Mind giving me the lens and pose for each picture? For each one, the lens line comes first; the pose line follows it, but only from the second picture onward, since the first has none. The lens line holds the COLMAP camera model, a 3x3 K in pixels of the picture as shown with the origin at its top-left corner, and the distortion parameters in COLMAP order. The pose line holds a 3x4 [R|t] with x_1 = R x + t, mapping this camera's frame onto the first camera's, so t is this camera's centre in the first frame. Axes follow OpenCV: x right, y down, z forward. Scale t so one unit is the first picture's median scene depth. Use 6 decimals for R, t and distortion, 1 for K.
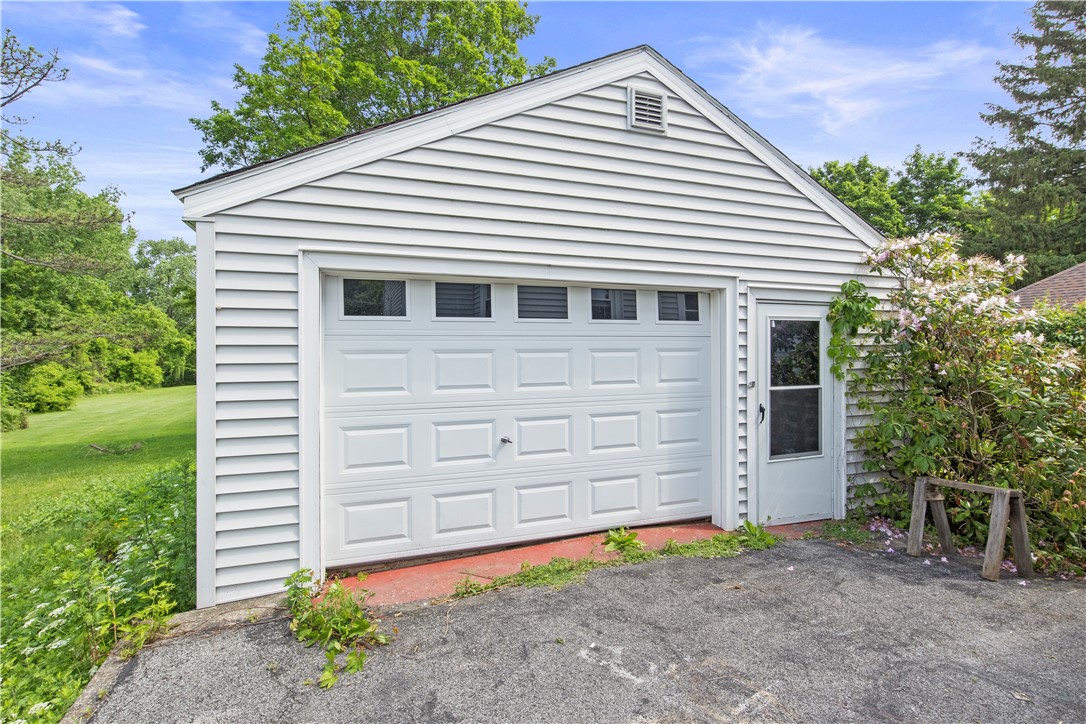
lens RADIAL K [[550.0, 0, 545.2], [0, 550.0, 351.7], [0, 0, 1]] dist [-0.019375, 0.000005]
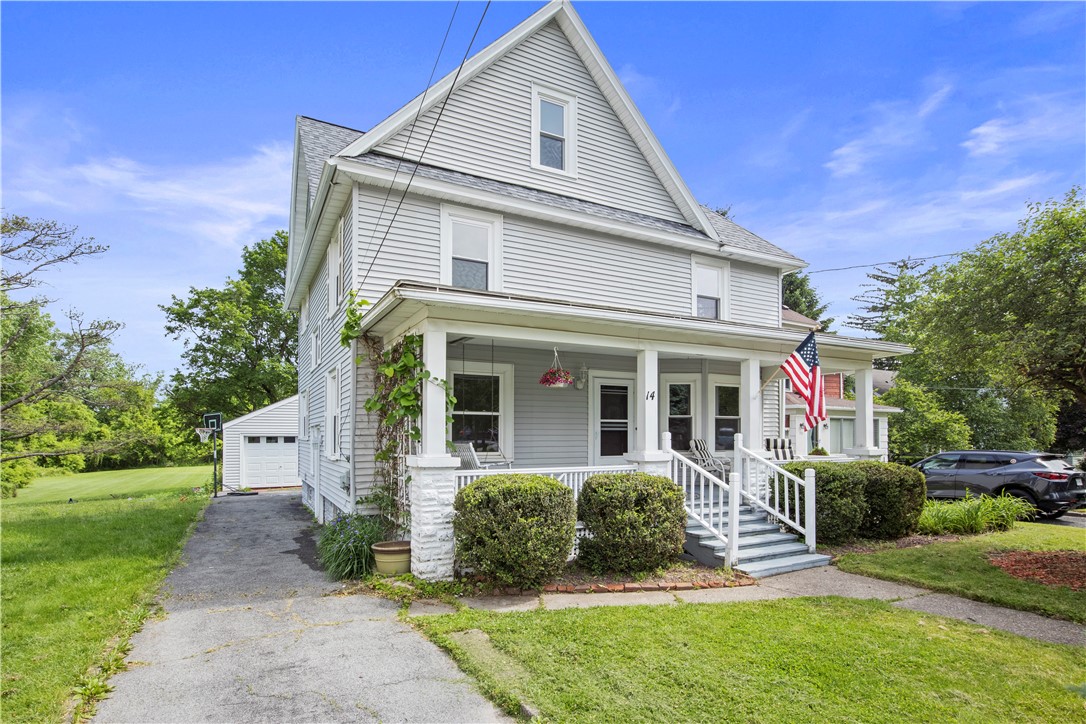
lens RADIAL K [[558.3, 0, 544.9], [0, 558.3, 431.5], [0, 0, 1]] dist [-0.003106, -0.000051]
pose [[0.992978, 0.004325, 0.118222, 0.114502], [-0.002789, 0.999910, -0.013153, -0.006866], [-0.118268, 0.012731, 0.992900, -0.291820]]
